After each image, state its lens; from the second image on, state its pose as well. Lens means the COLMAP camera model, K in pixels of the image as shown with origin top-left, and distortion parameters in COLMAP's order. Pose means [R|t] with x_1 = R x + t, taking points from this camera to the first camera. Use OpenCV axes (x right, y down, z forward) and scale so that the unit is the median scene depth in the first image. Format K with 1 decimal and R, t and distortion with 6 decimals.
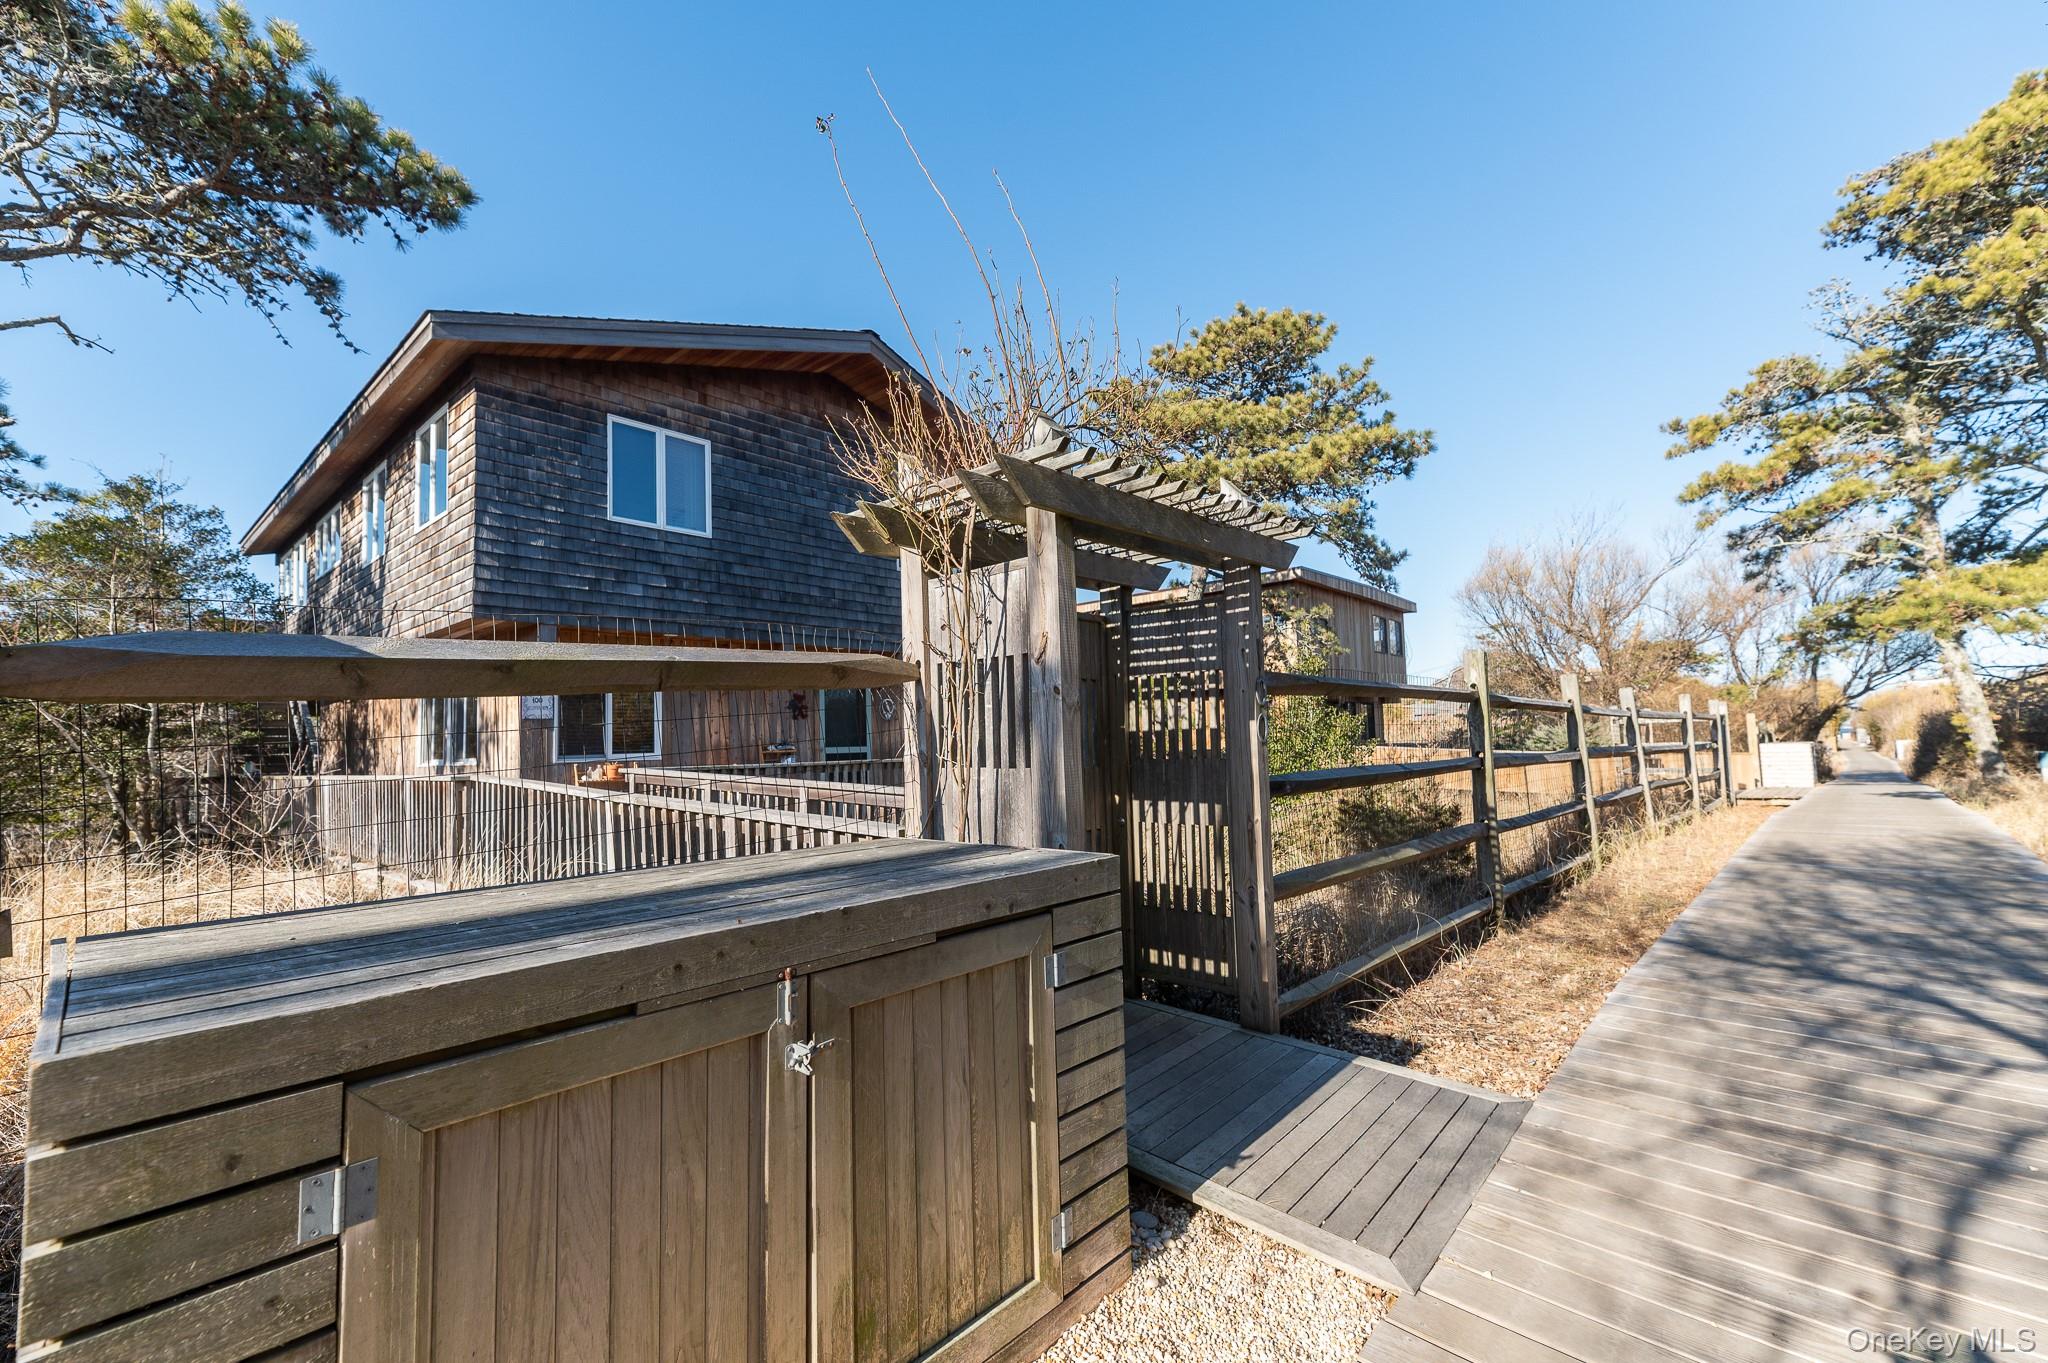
lens RADIAL K [[818.0, 0, 1019.0], [0, 818.0, 681.8], [0, 0, 1]] dist [0.019180, -0.000016]
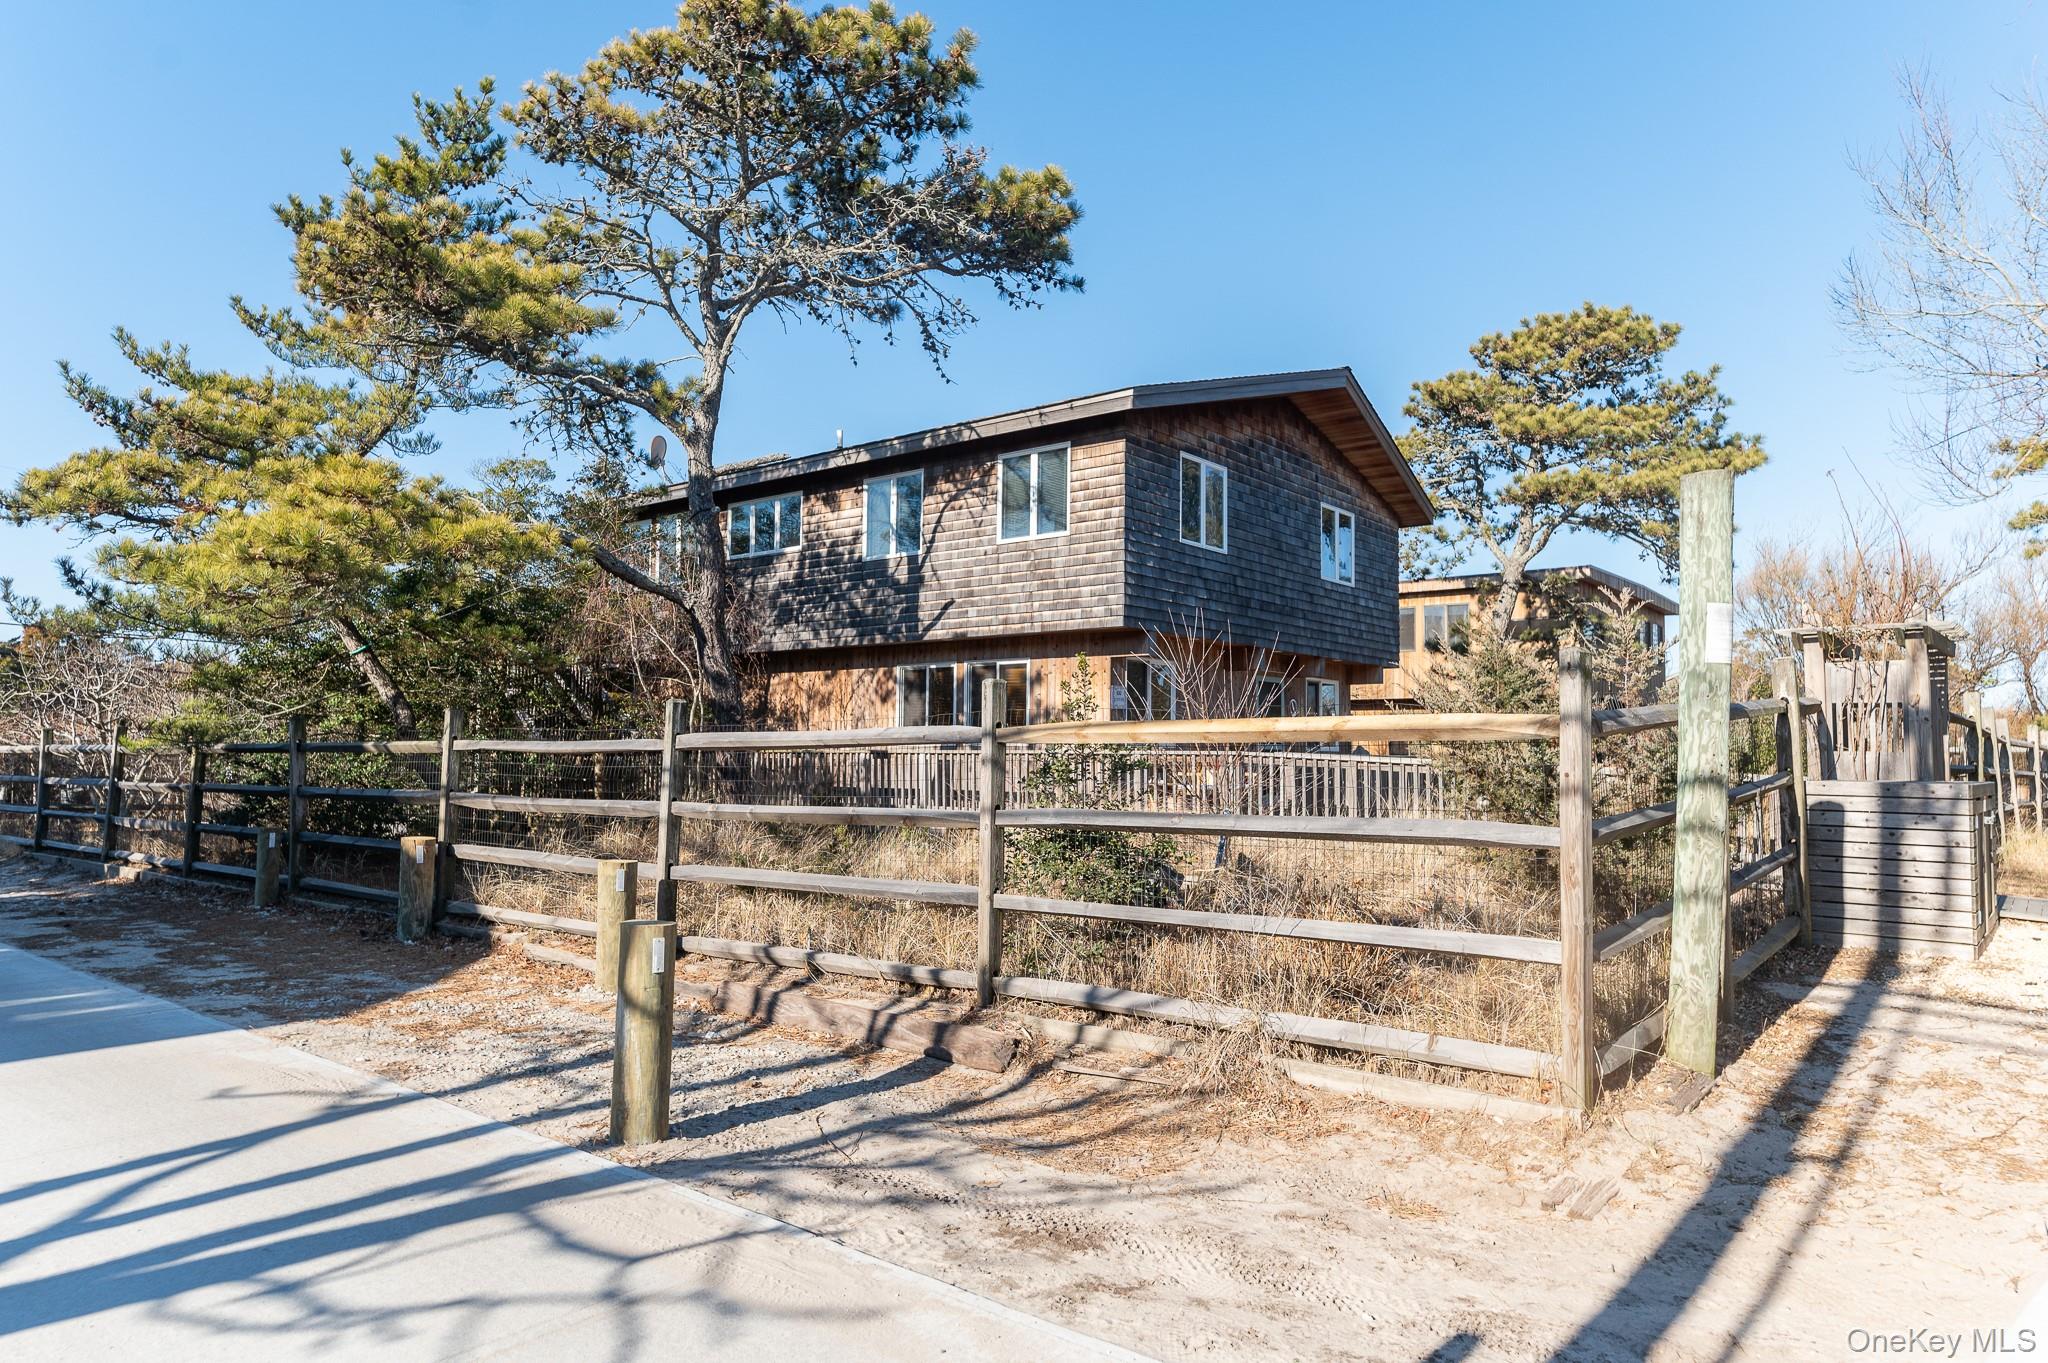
lens RADIAL K [[1260.6, 0, 1029.0], [0, 1260.6, 689.4], [0, 0, 1]] dist [0.018732, -0.001934]
pose [[0.997274, 0.037138, 0.063764, -0.729660], [-0.038004, 0.999200, 0.012414, 0.000999], [-0.063252, -0.014804, 0.997888, -0.707806]]
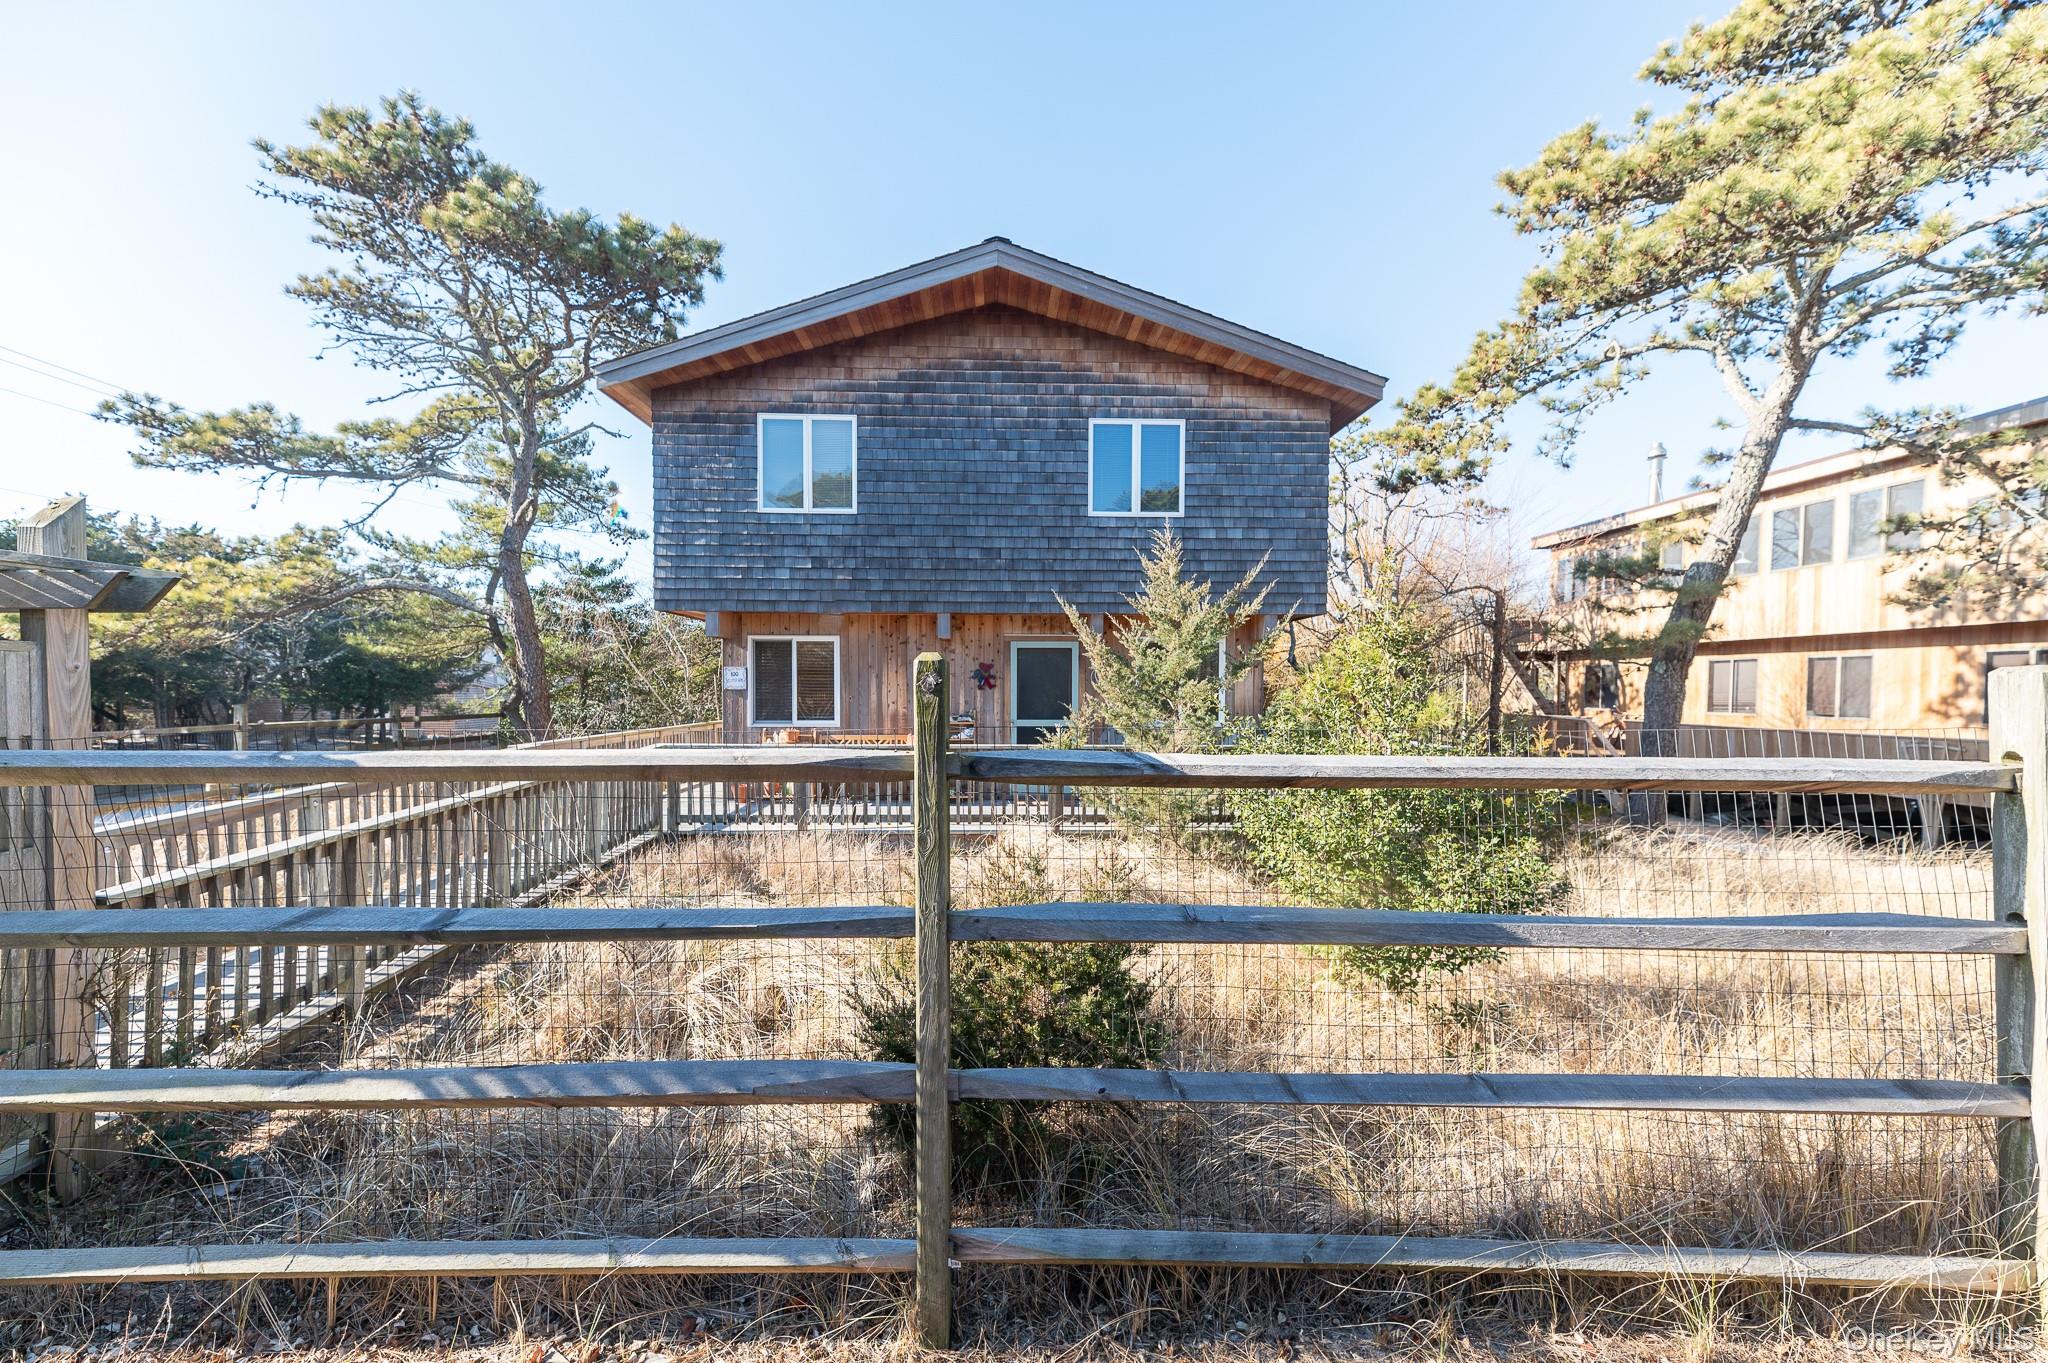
lens RADIAL K [[818.0, 0, 1027.4], [0, 818.0, 700.3], [0, 0, 1]] dist [0.019180, -0.000016]
pose [[0.706202, 0.042898, -0.706710, 0.484932], [0.030673, 0.995372, 0.091071, -0.029851], [0.707346, -0.085991, 0.701617, 0.403362]]
